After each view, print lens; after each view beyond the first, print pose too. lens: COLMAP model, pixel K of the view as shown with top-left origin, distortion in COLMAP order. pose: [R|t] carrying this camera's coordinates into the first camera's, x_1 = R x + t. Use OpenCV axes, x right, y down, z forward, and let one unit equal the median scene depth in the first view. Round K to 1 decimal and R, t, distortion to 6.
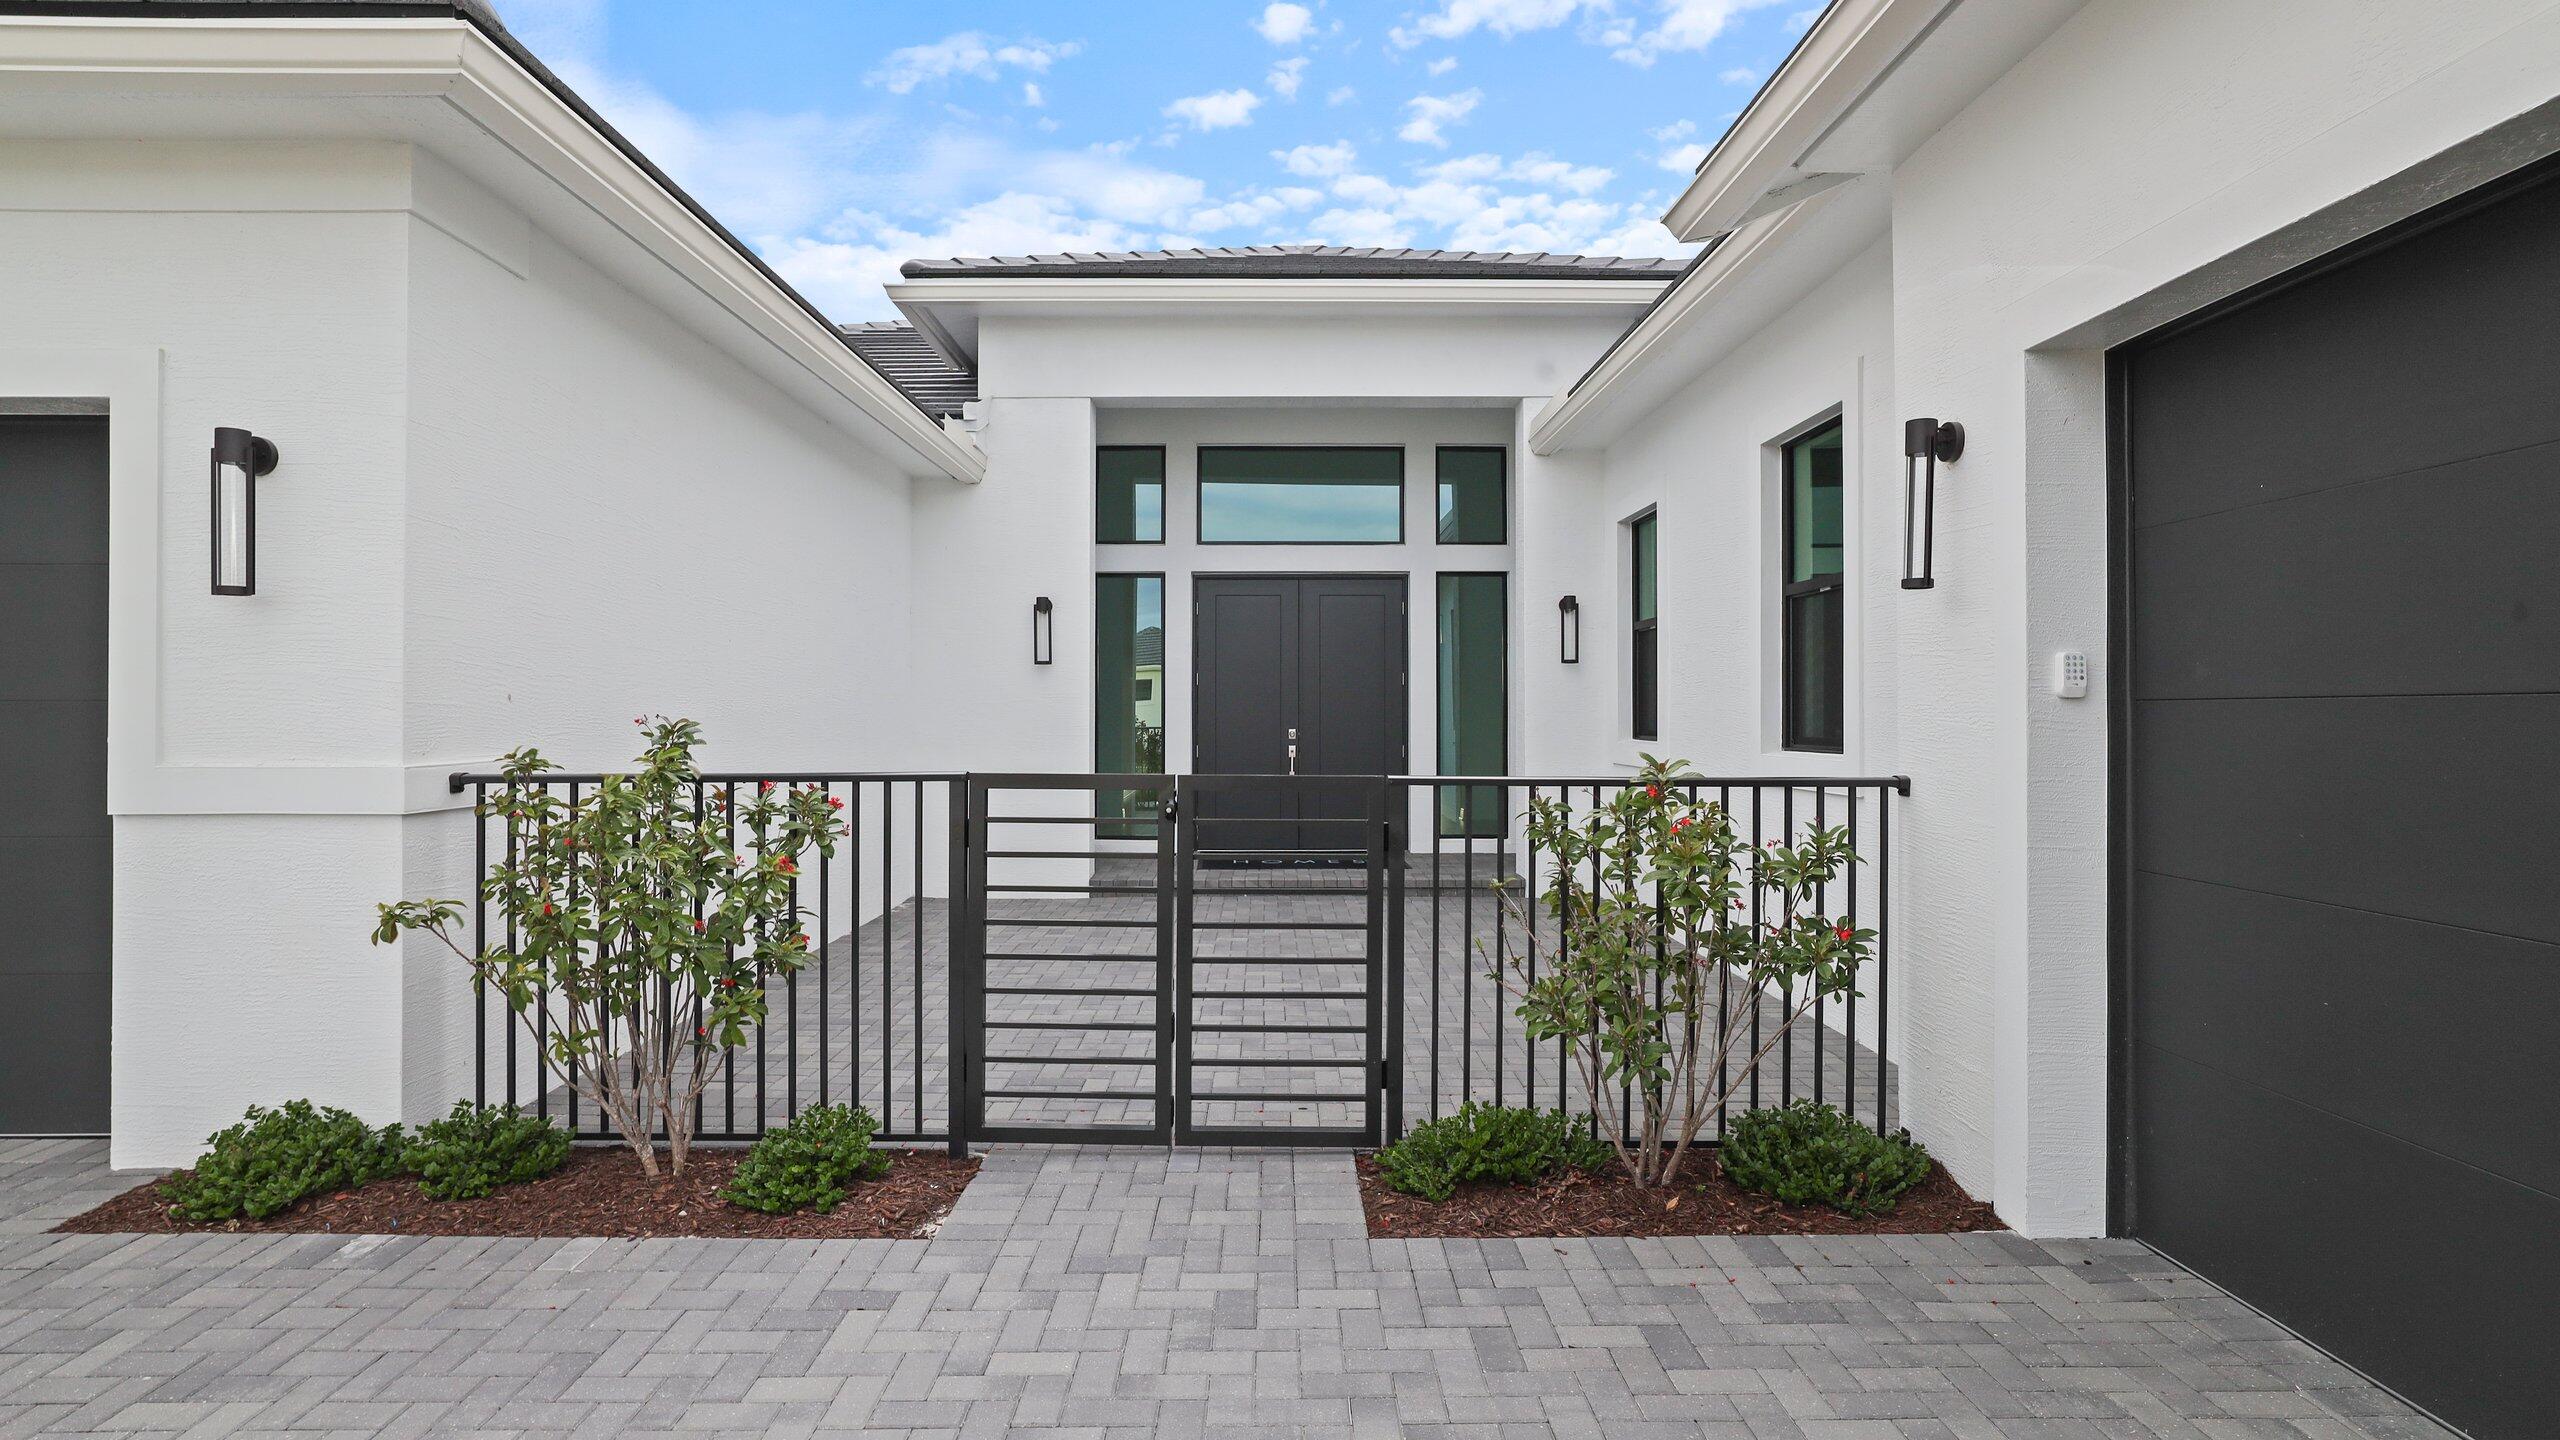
lens RADIAL K [[1267.6, 0, 1274.8], [0, 1267.6, 708.3], [0, 0, 1]] dist [-0.036308, -0.000099]
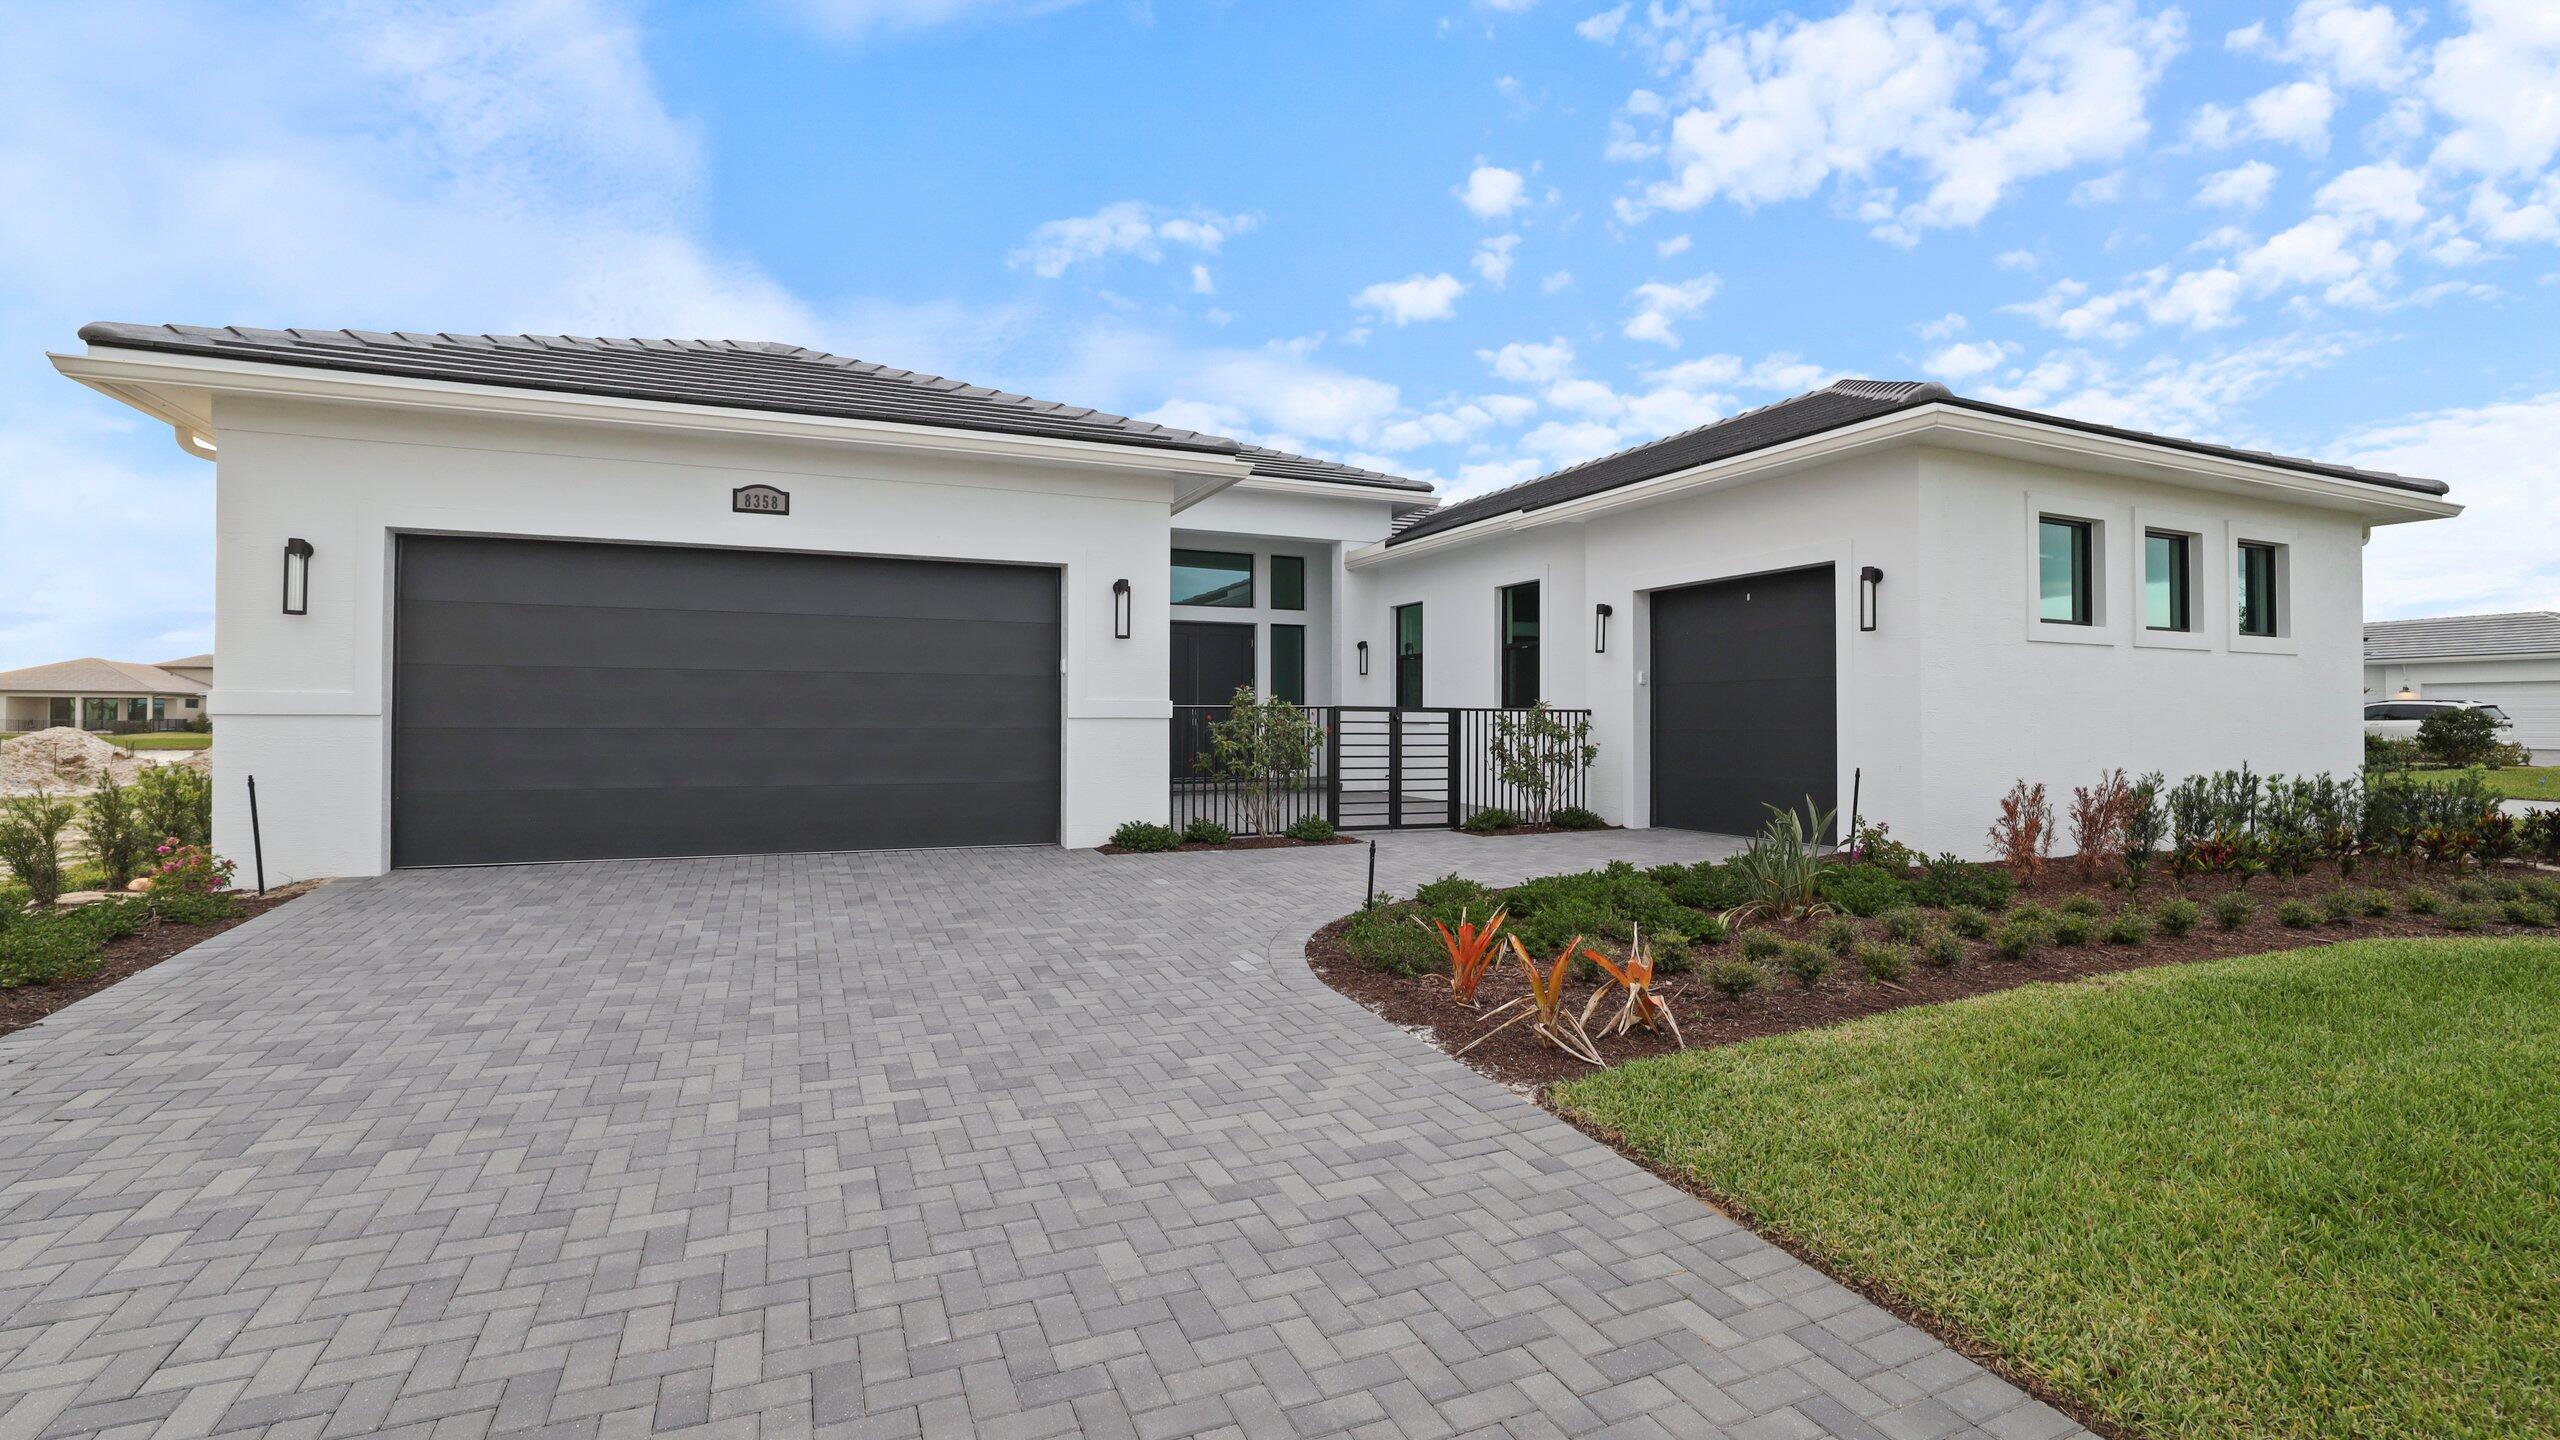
lens RADIAL K [[1147.6, 0, 1274.7], [0, 1147.6, 709.3], [0, 0, 1]] dist [-0.055197, 0.038060]
pose [[0.911987, 0.008126, 0.410139, -1.464600], [-0.004363, 0.999939, -0.010109, 0.086399], [-0.410196, 0.007430, 0.911967, -1.381936]]
